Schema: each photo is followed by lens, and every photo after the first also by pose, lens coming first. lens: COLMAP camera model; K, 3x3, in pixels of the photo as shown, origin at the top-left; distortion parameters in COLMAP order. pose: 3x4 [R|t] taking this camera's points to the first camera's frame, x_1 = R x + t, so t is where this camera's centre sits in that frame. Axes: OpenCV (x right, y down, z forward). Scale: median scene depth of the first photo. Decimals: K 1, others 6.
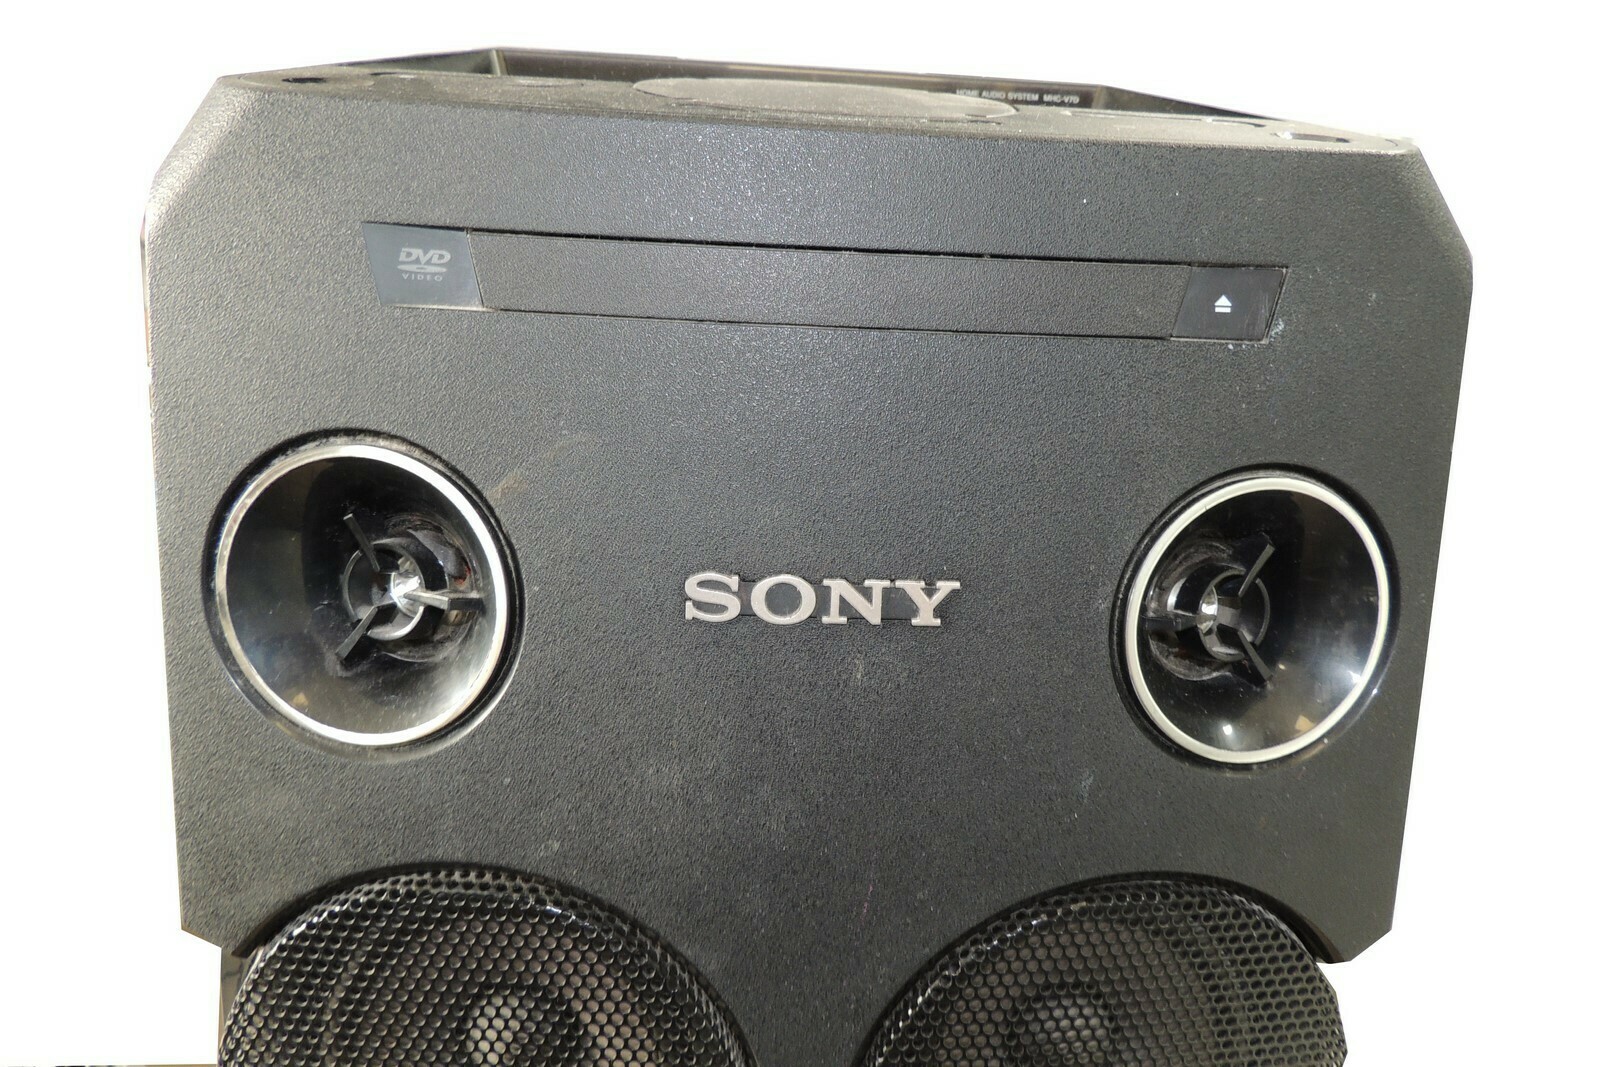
lens RADIAL K [[1118.3, 0, 800.0], [0, 1118.3, 533.5], [0, 0, 1]] dist [-0.007609, -0.003212]
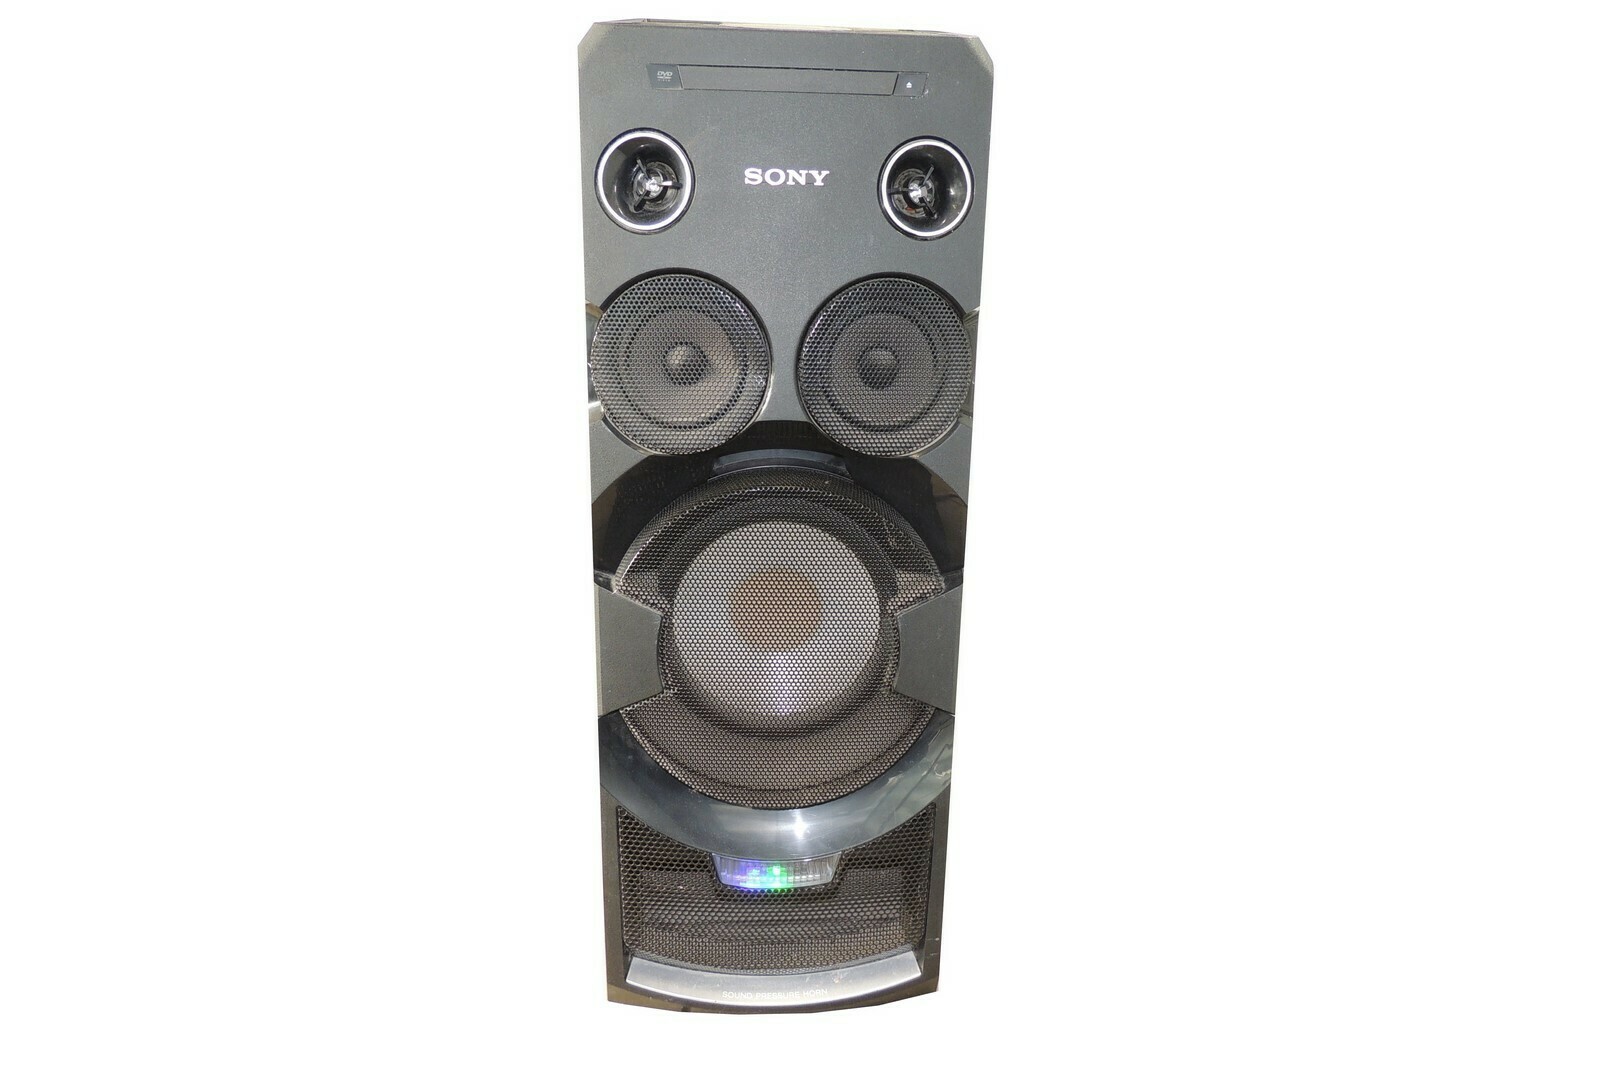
lens RADIAL K [[1098.5, 0, 789.0], [0, 1098.5, 535.5], [0, 0, 1]] dist [-0.033526, -0.001024]
pose [[0.999739, -0.022780, 0.001645, -0.003315], [0.022711, 0.999156, 0.034238, 0.994002], [-0.002424, -0.034191, 0.999412, -2.230620]]
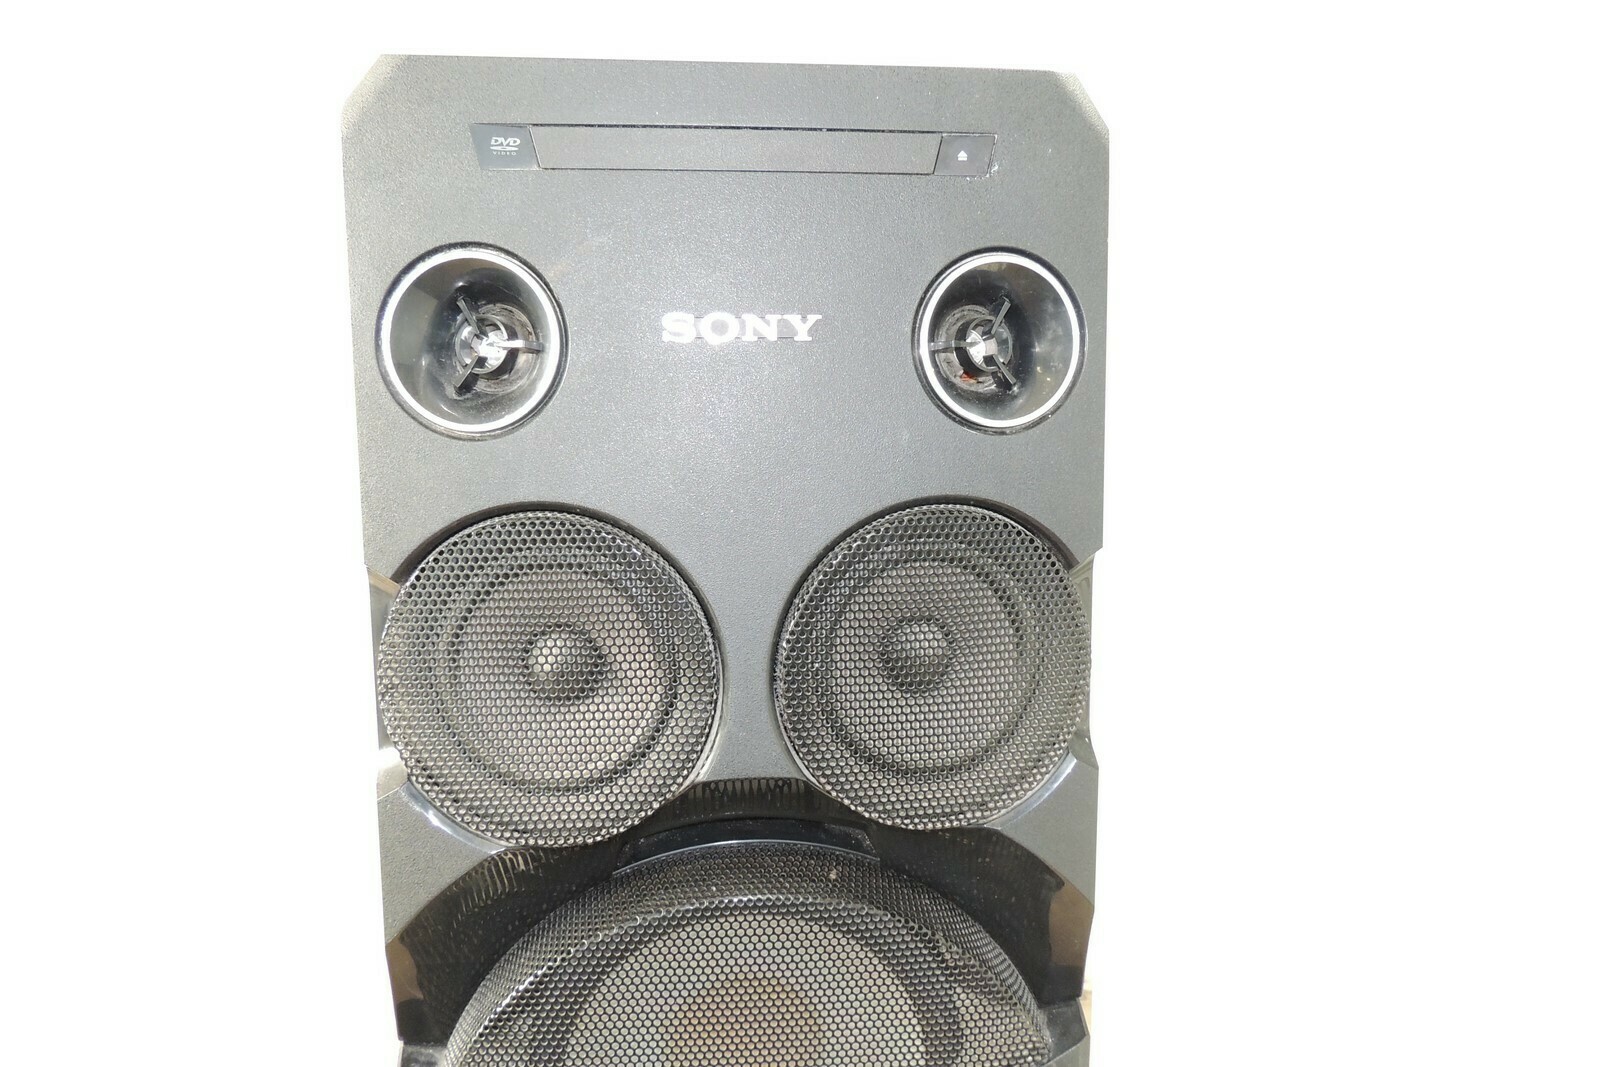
lens RADIAL K [[1118.3, 0, 800.0], [0, 1118.3, 533.5], [0, 0, 1]] dist [-0.007609, -0.003212]
pose [[0.997637, -0.052495, 0.044321, 0.015545], [0.055717, 0.995632, -0.074910, 0.508781], [-0.040195, 0.077203, 0.996205, -0.700768]]
